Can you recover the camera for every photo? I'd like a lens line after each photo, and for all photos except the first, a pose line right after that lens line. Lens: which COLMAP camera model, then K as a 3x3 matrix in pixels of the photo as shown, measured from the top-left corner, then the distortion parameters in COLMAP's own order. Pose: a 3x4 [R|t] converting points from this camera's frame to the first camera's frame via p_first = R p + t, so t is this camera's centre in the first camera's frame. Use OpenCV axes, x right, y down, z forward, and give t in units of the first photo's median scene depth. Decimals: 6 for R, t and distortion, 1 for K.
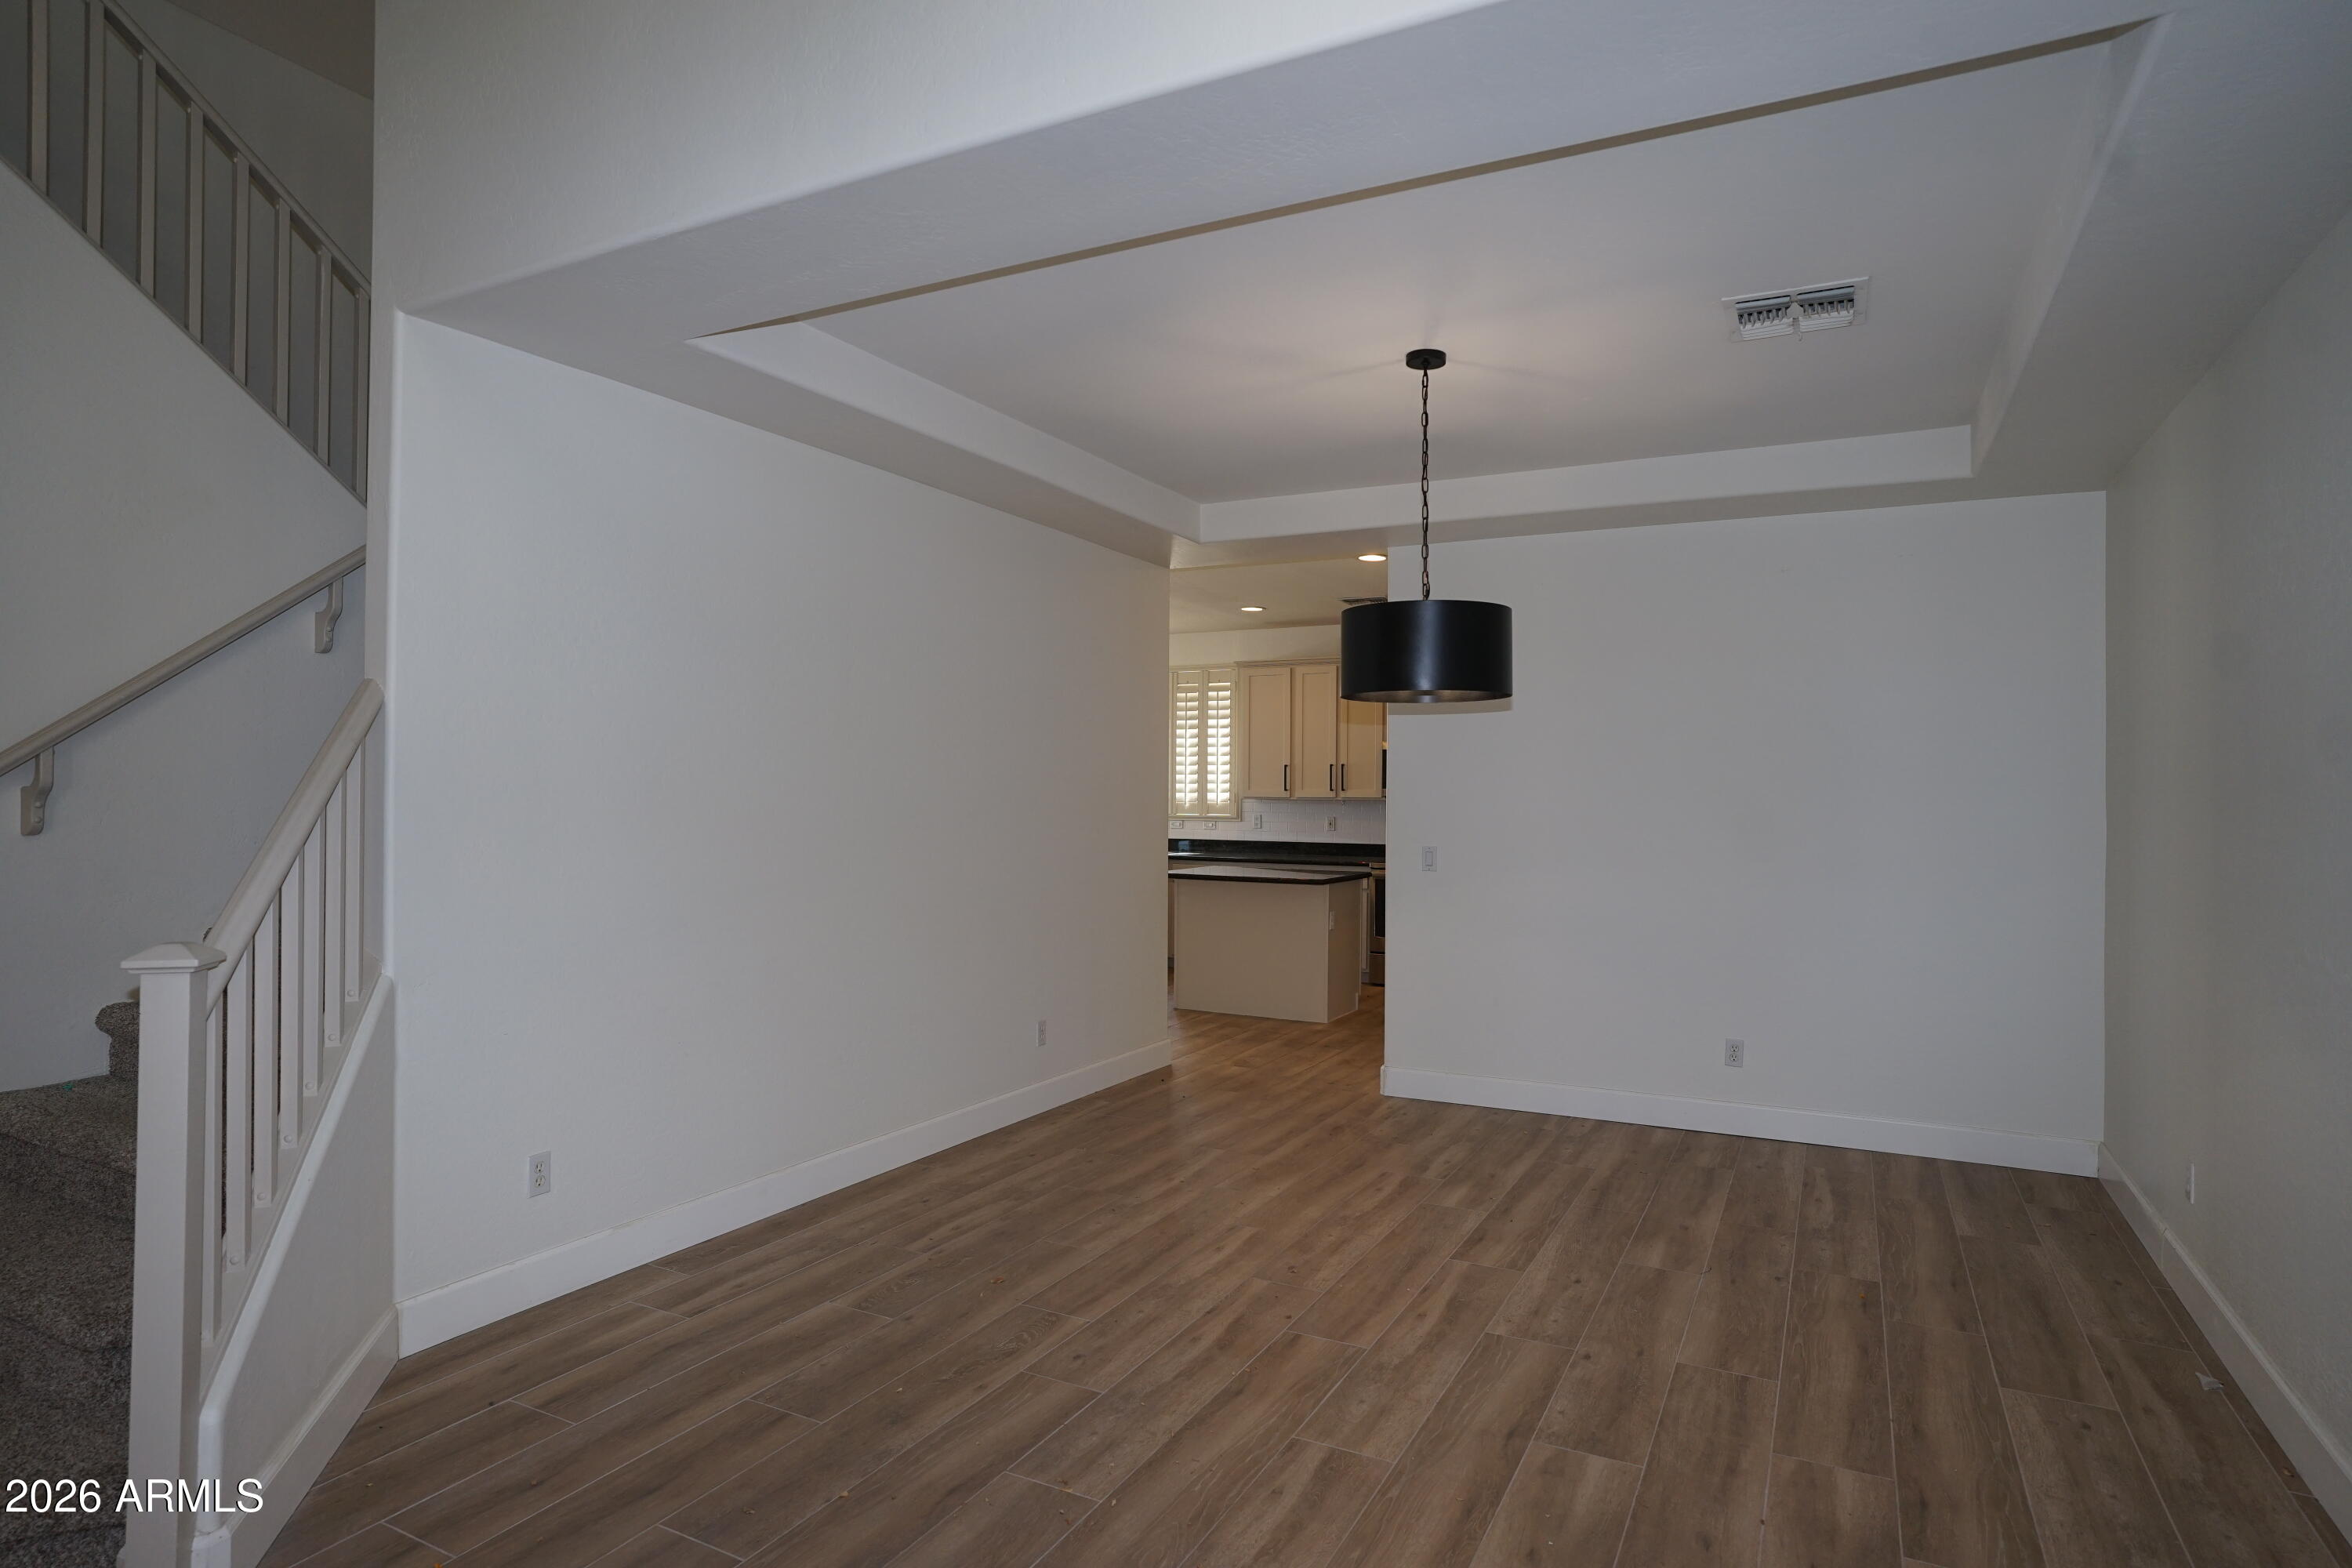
lens RADIAL K [[1297.5, 0, 1176.6], [0, 1297.5, 787.4], [0, 0, 1]] dist [-0.005866, 0.009564]
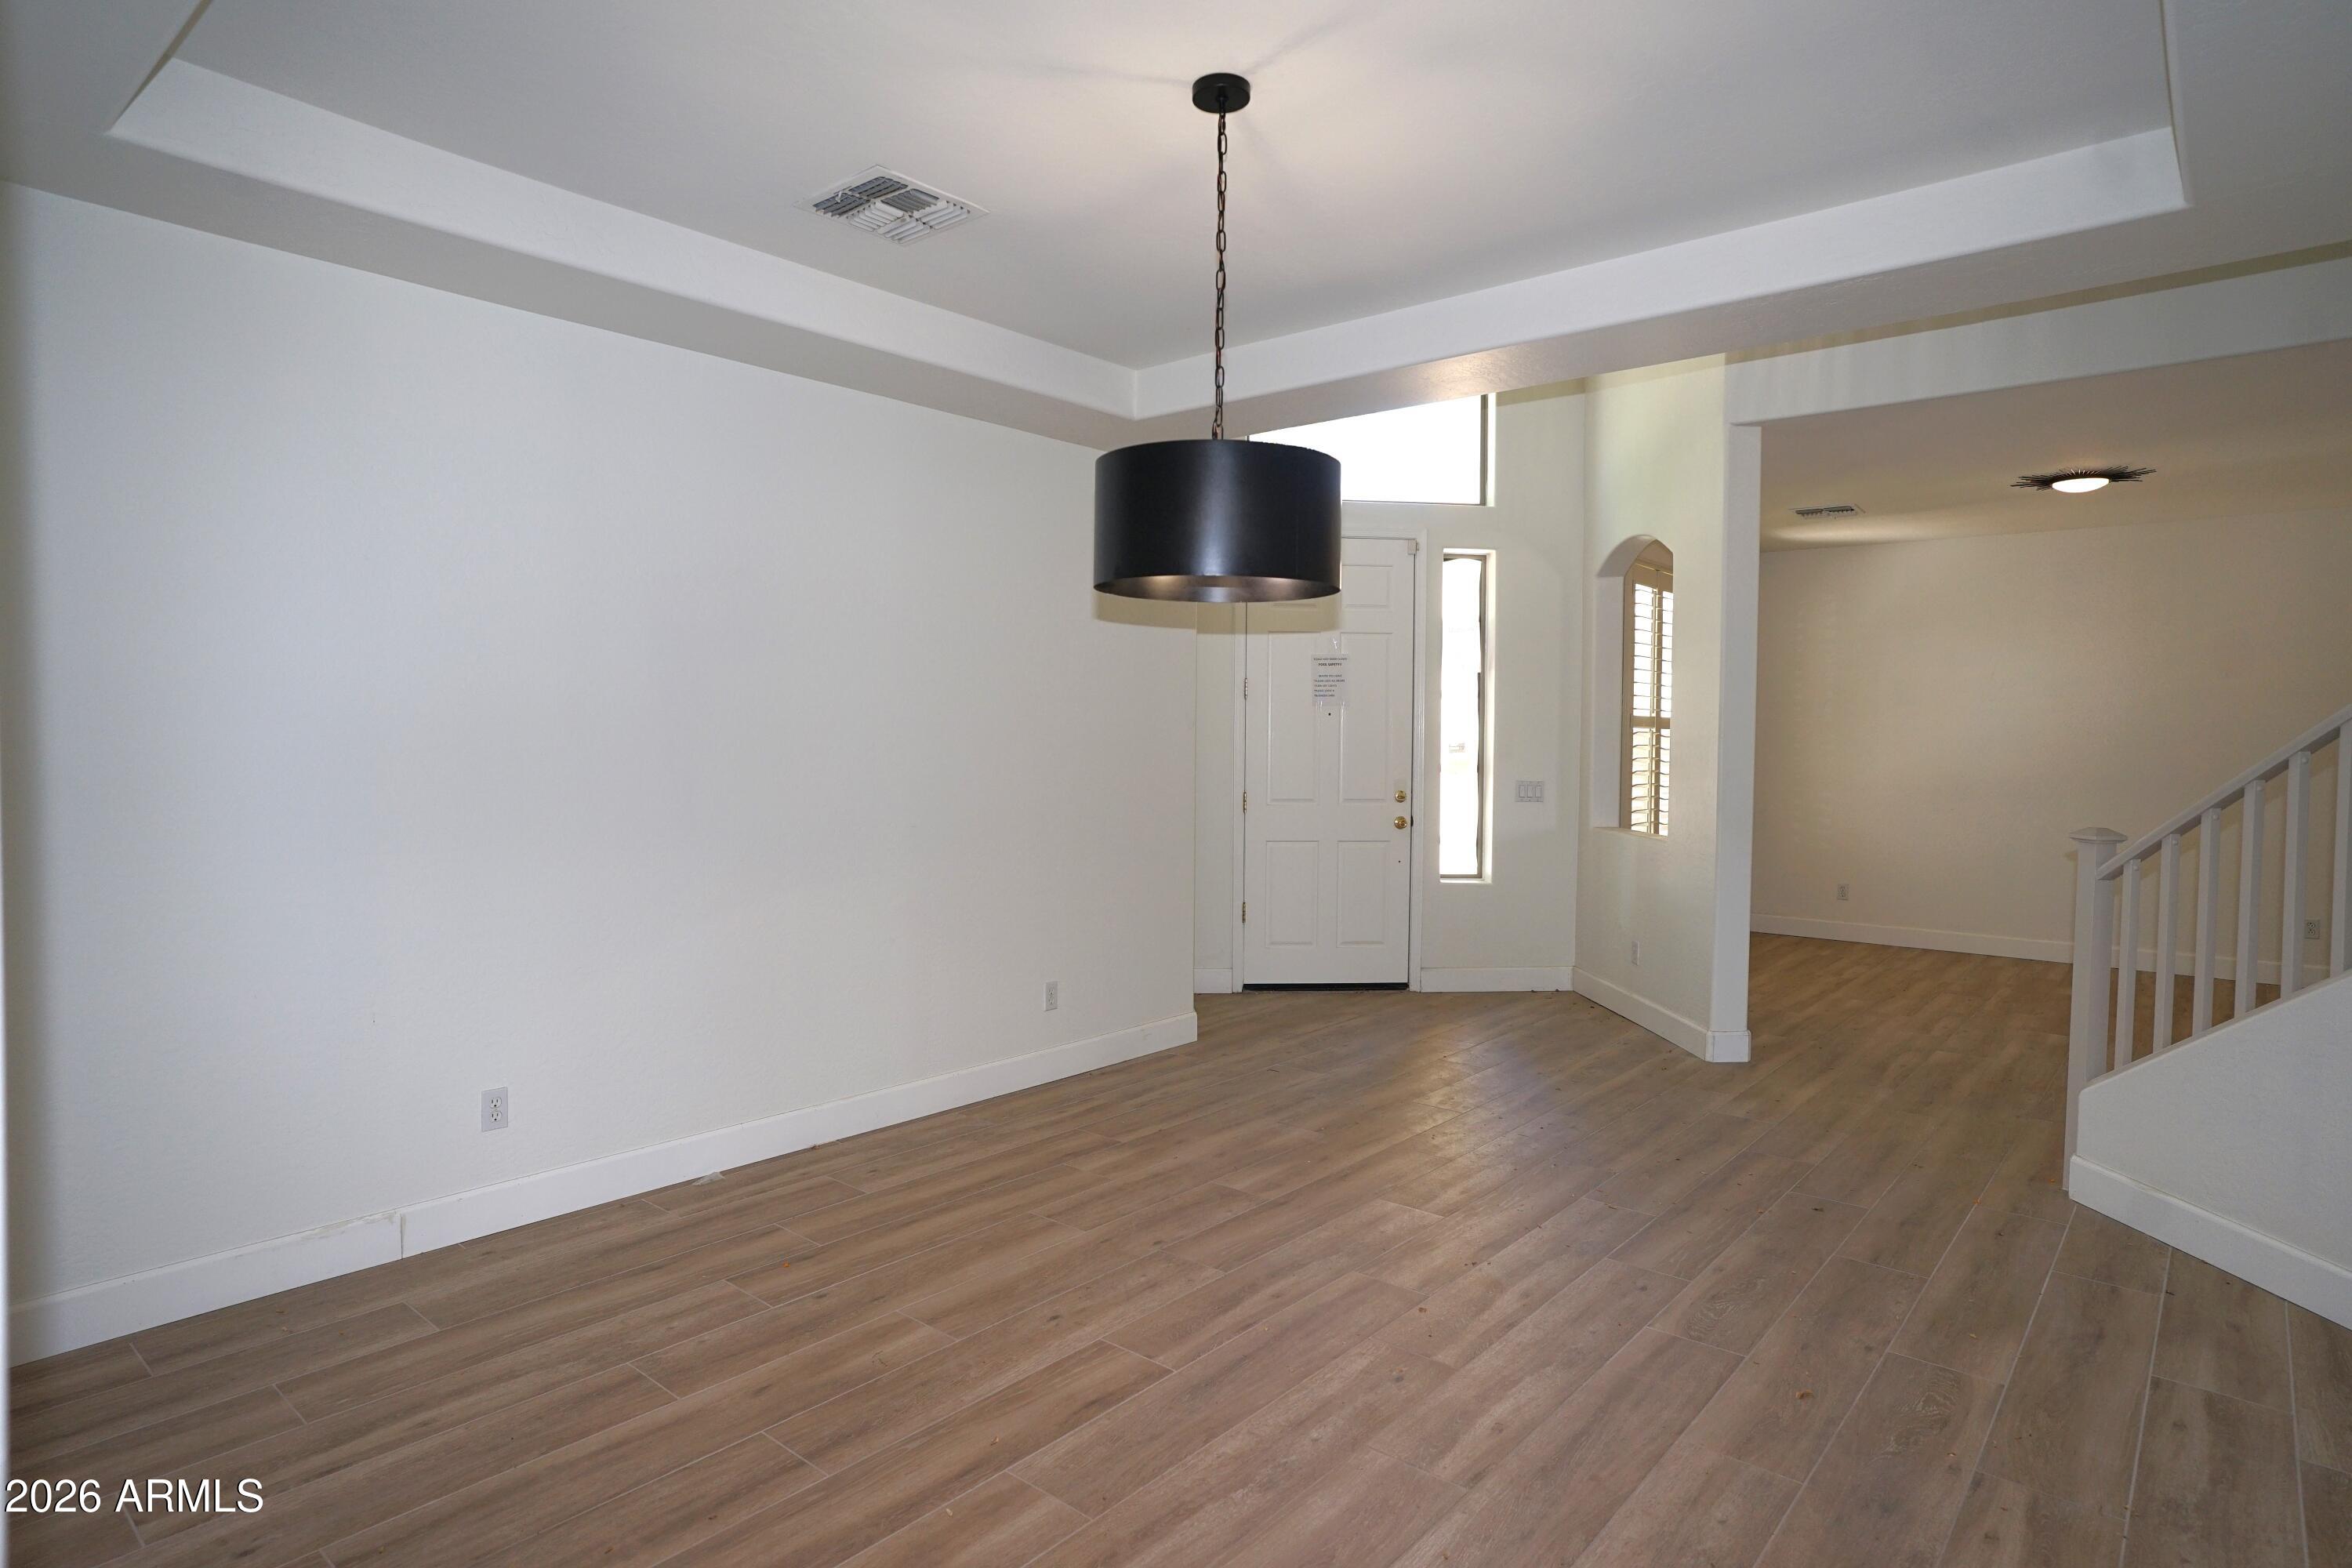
lens RADIAL K [[1297.5, 0, 1169.6], [0, 1297.5, 778.4], [0, 0, 1]] dist [-0.005866, 0.009564]
pose [[-0.974607, -0.027834, 0.222185, 0.065159], [-0.021235, 0.999261, 0.032034, 0.008298], [-0.222913, 0.026503, -0.974478, 1.854010]]
